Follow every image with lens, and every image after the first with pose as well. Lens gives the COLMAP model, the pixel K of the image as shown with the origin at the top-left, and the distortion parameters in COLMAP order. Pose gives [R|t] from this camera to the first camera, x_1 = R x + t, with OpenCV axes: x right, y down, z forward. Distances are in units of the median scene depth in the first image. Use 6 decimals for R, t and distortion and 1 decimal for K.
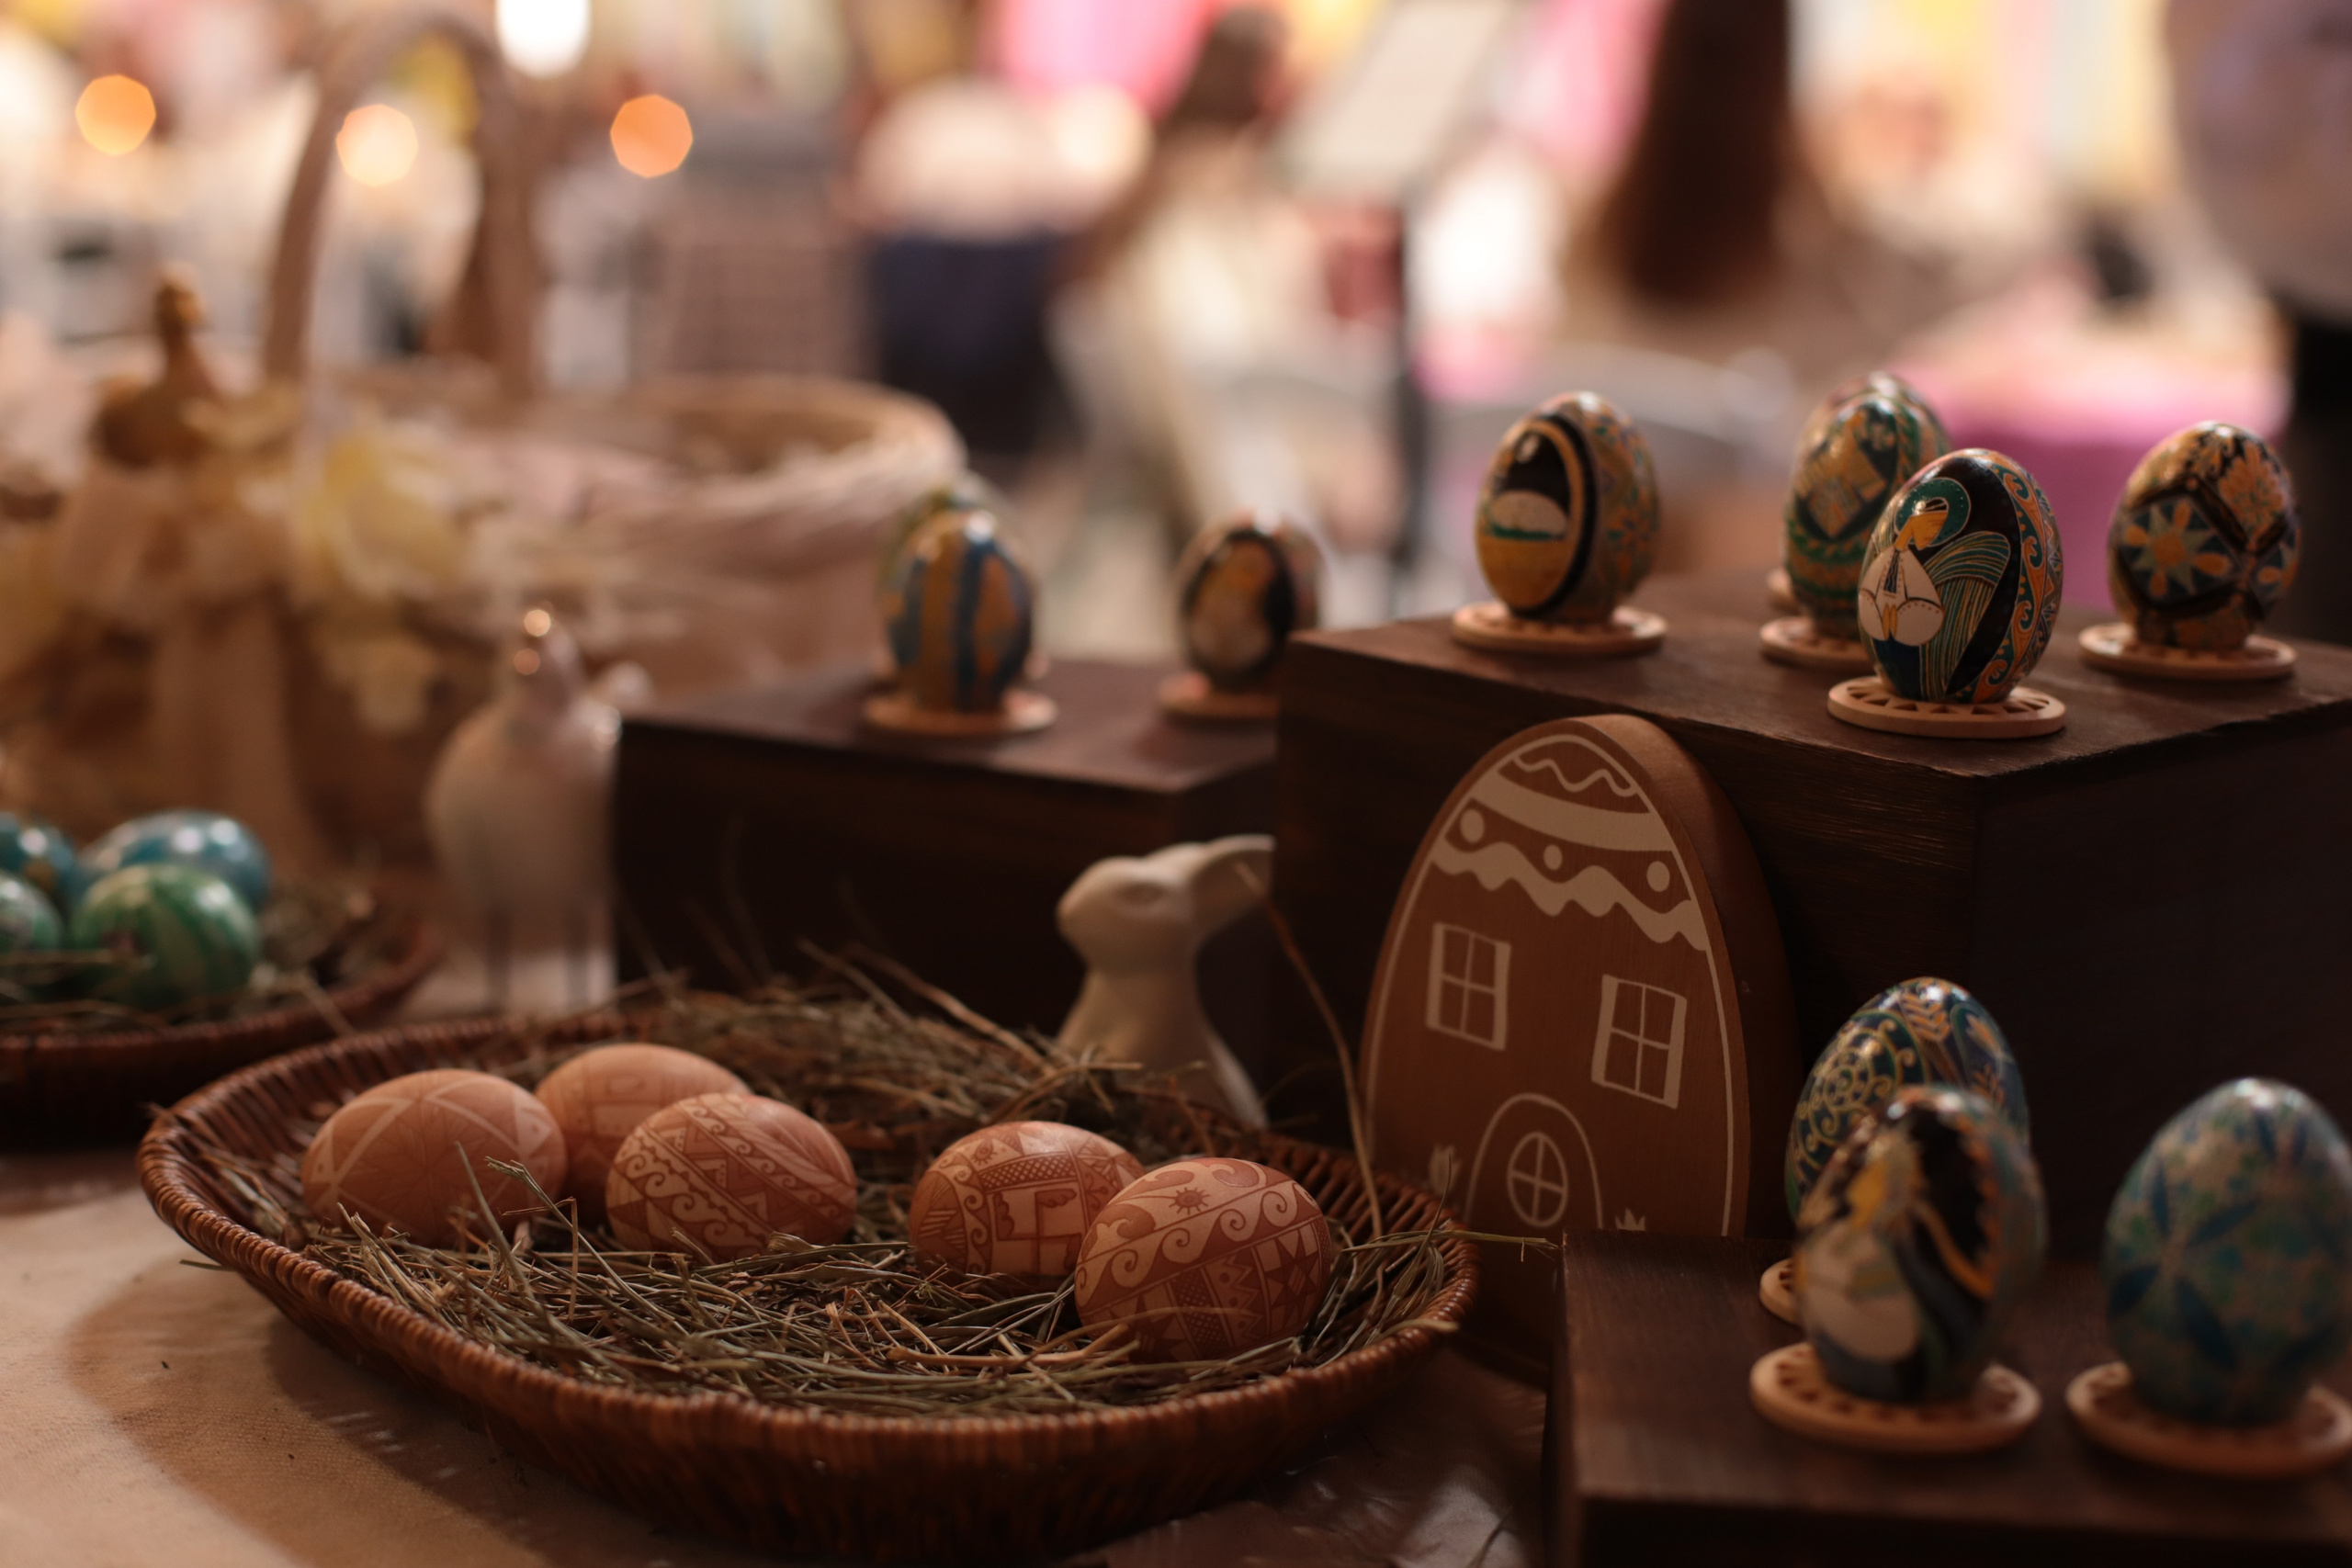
lens RADIAL K [[3504.4, 0, 1186.6], [0, 3504.4, 784.0], [0, 0, 1]] dist [-0.095655, 0.000000]
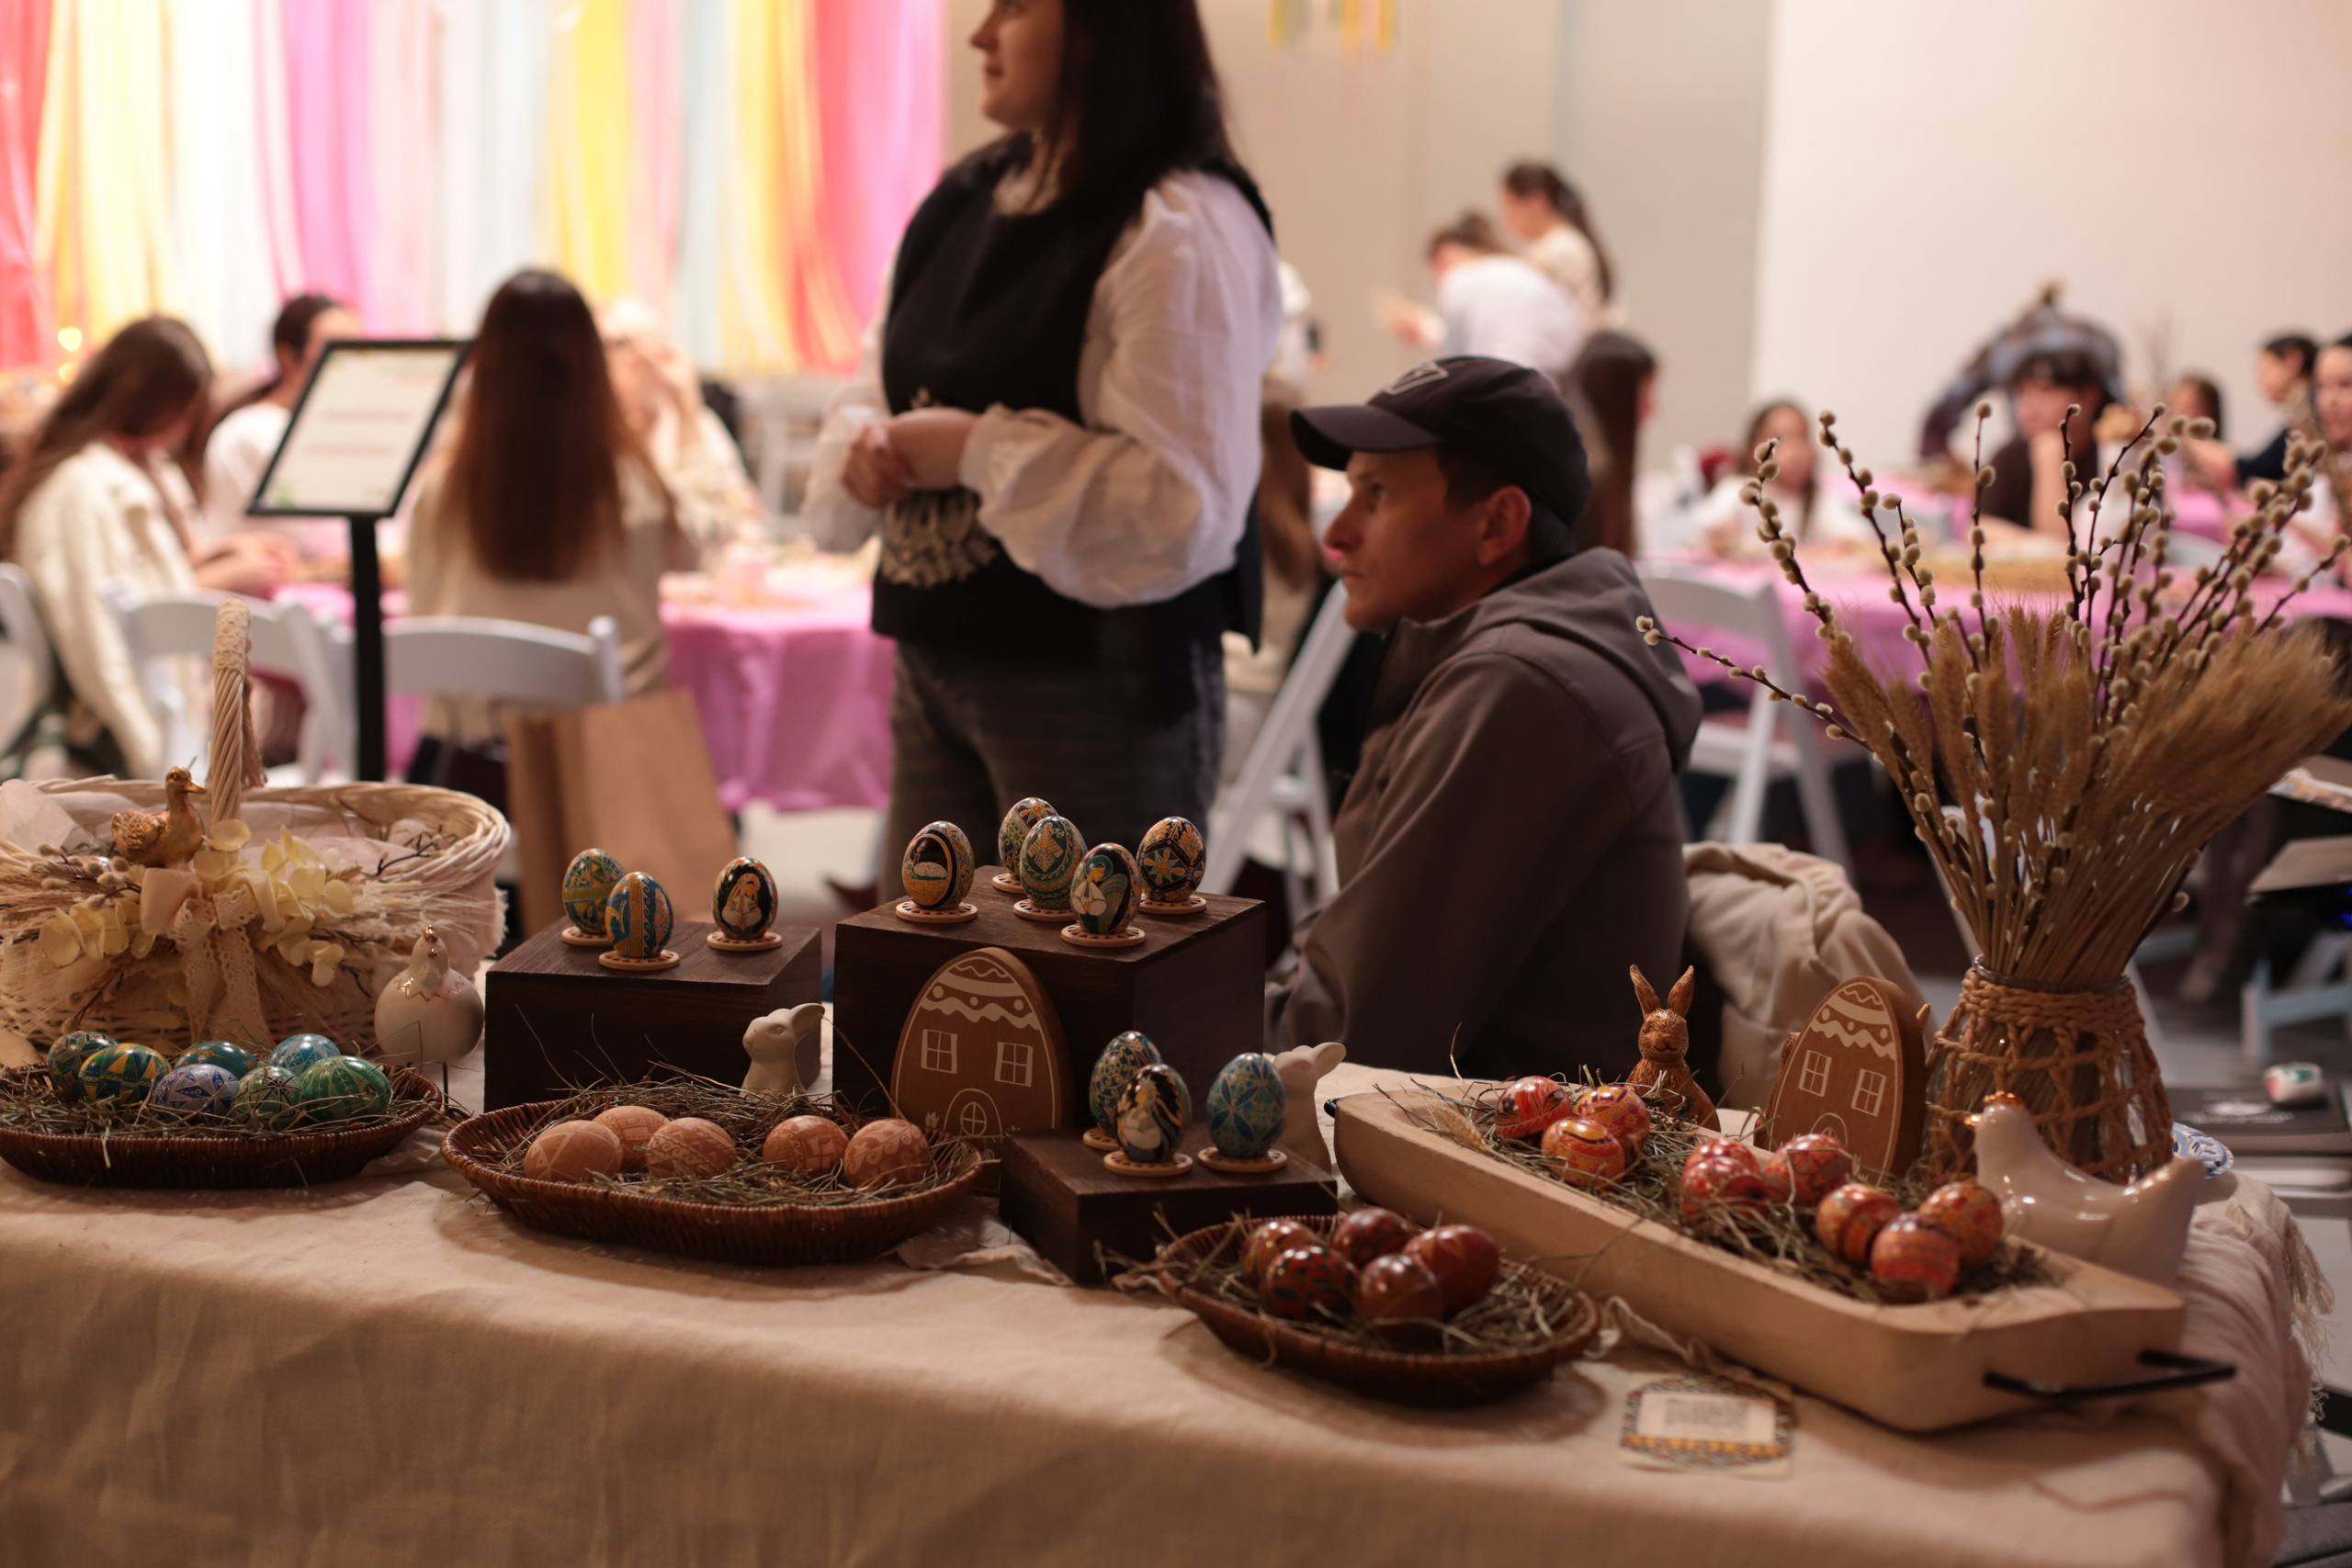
lens RADIAL K [[3504.4, 0, 1174.6], [0, 3504.4, 786.0], [0, 0, 1]] dist [-0.095655, 0.000000]
pose [[0.913832, -0.063860, 0.401041, -0.858834], [0.073475, 0.997260, -0.008625, -0.114377], [-0.399391, 0.037348, 0.916020, -1.617797]]
